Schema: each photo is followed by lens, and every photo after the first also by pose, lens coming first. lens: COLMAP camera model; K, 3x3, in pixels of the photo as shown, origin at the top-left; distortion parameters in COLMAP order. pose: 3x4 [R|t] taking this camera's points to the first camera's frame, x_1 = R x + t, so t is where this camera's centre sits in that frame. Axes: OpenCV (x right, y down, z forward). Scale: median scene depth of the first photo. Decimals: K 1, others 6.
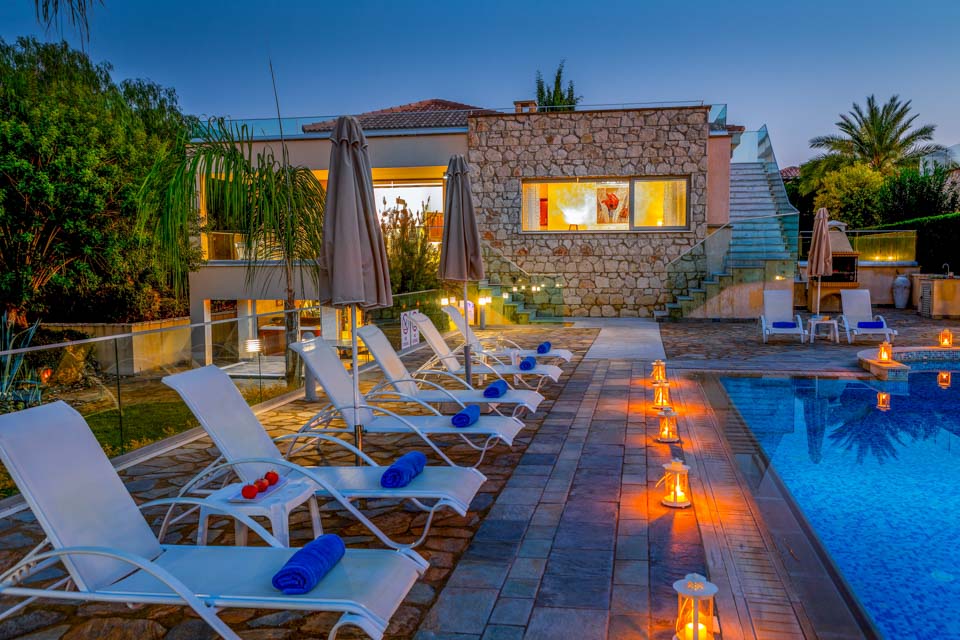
lens RADIAL K [[848.2, 0, 480.0], [0, 848.2, 320.0], [0, 0, 1]] dist [-0.000209, 0.001382]
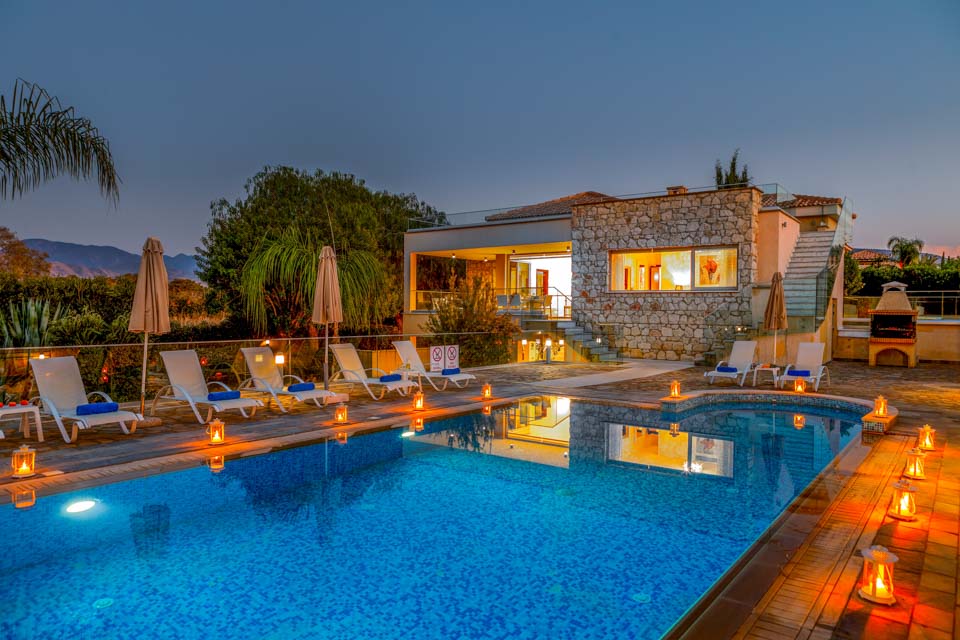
lens RADIAL K [[687.9, 0, 480.0], [0, 687.9, 320.0], [0, 0, 1]] dist [-0.006409, 0.000803]
pose [[0.885650, 0.022270, -0.463818, 0.368453], [-0.050224, 0.997584, -0.048002, 0.000178], [0.461629, 0.065808, 0.884629, -0.017715]]
